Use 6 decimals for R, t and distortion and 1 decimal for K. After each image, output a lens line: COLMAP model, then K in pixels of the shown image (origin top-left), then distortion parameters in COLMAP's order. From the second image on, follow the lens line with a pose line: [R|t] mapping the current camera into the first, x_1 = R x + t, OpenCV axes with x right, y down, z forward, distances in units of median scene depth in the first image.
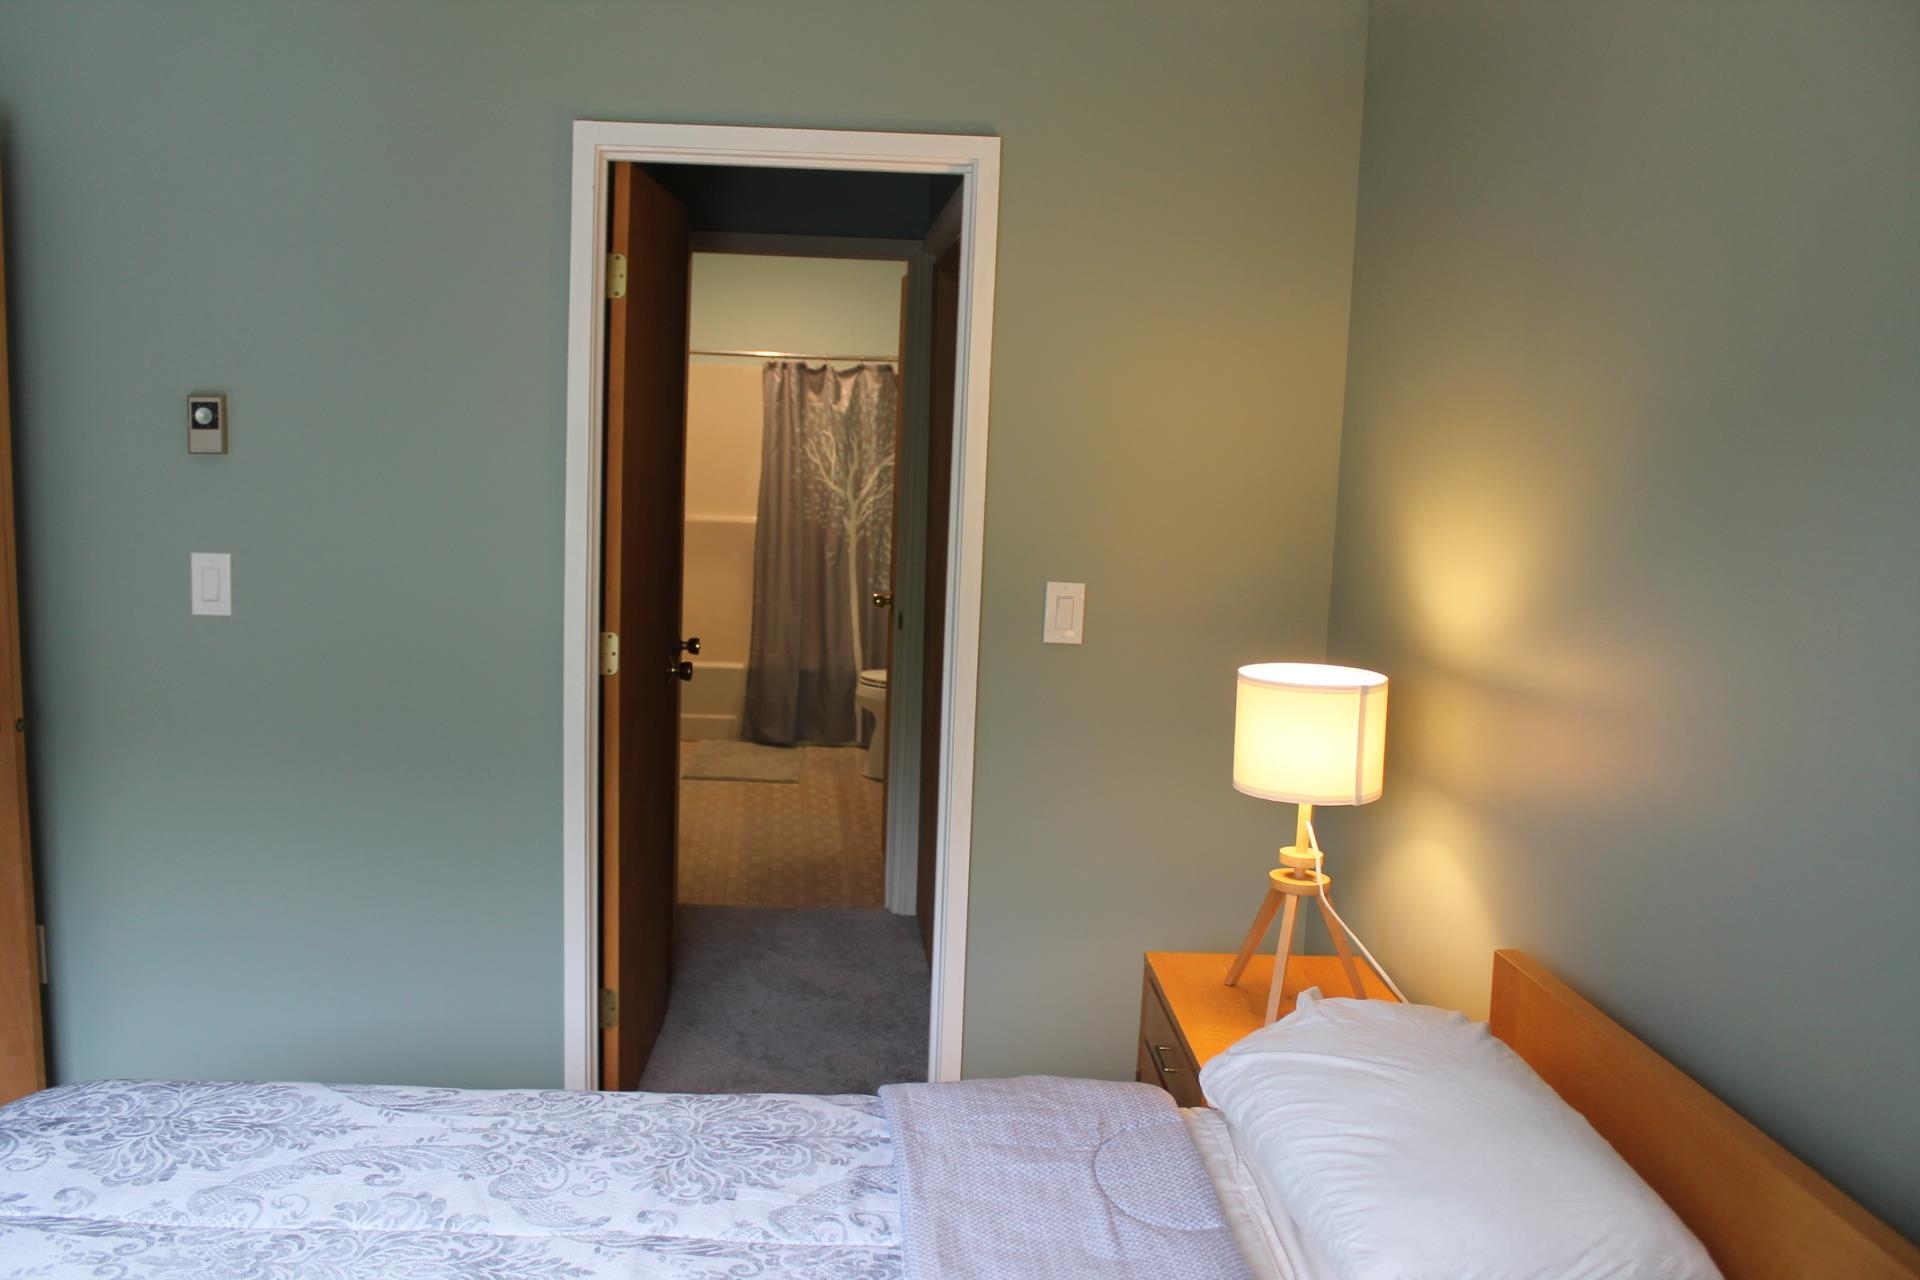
lens RADIAL K [[1611.8, 0, 961.5], [0, 1611.8, 639.1], [0, 0, 1]] dist [-0.115572, 0.018028]
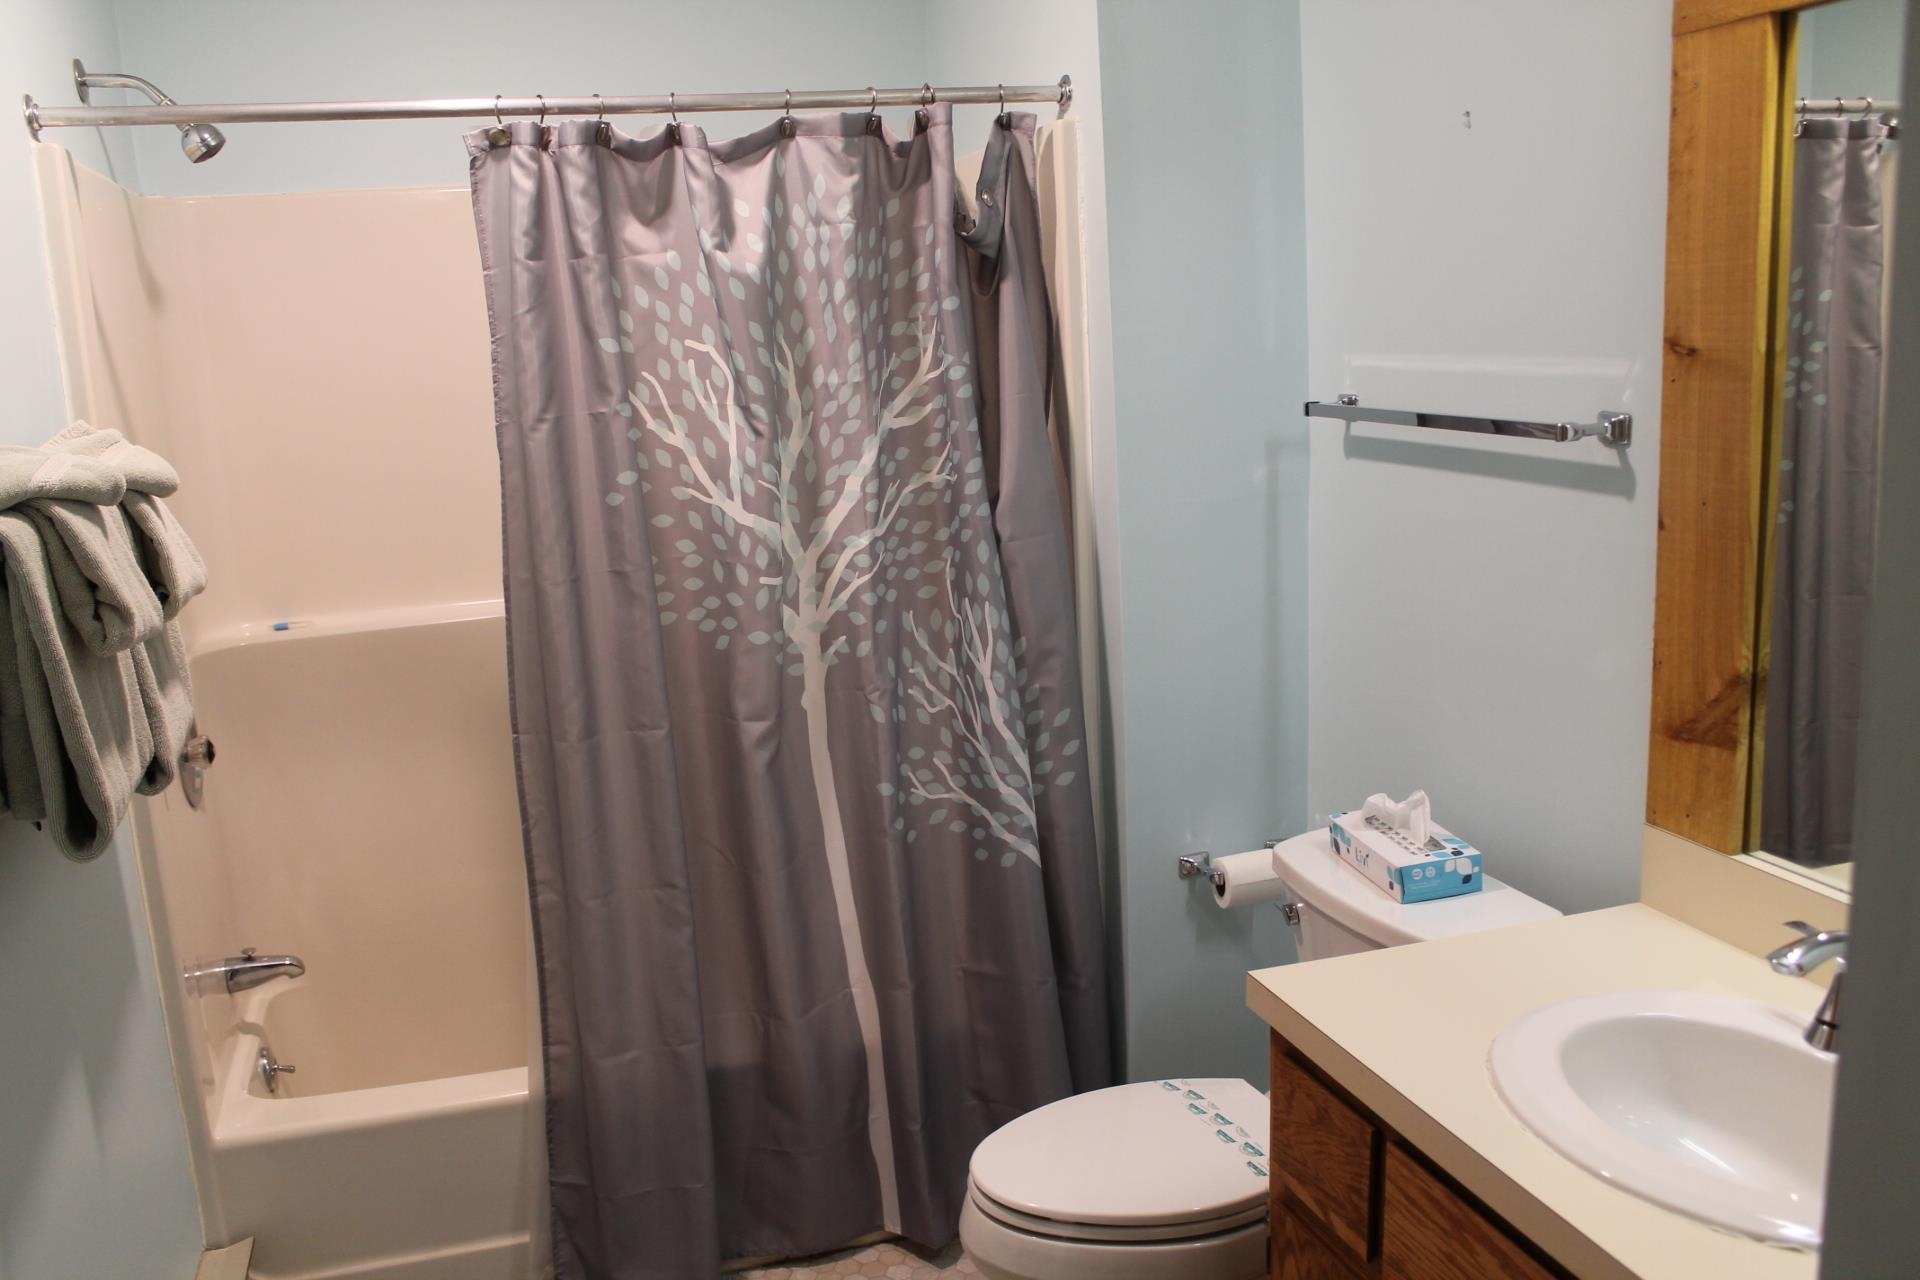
lens RADIAL K [[1611.8, 0, 935.7], [0, 1611.8, 683.5], [0, 0, 1]] dist [-0.115572, 0.018028]
pose [[0.982862, -0.120876, 0.139178, -0.089959], [0.108721, 0.989817, 0.091882, -0.086989], [-0.148867, -0.075176, 0.985996, 0.680364]]
